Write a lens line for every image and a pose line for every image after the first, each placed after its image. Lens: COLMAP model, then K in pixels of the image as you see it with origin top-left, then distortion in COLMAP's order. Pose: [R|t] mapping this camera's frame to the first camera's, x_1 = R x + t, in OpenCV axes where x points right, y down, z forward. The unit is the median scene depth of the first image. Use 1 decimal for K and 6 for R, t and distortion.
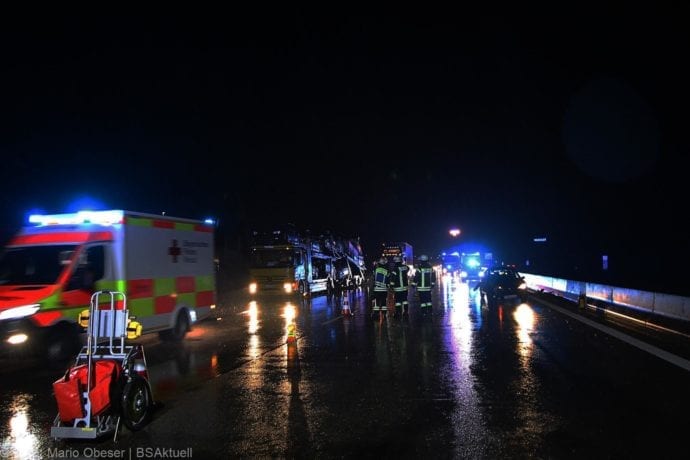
lens RADIAL K [[543.2, 0, 345.0], [0, 543.2, 230.0], [0, 0, 1]] dist [-0.119262, 0.000228]
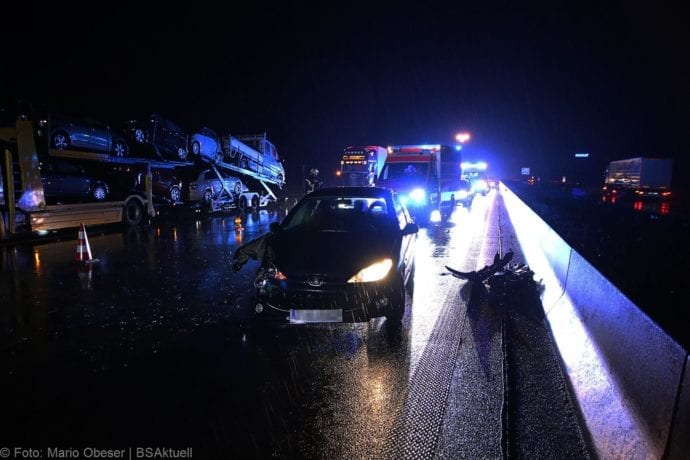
lens RADIAL K [[543.2, 0, 345.0], [0, 543.2, 230.0], [0, 0, 1]] dist [-0.119262, 0.000228]
pose [[0.997132, 0.033658, -0.067784, 0.126688], [-0.021967, 0.985820, 0.166362, 0.014069], [0.072422, -0.164396, 0.983732, 0.277110]]
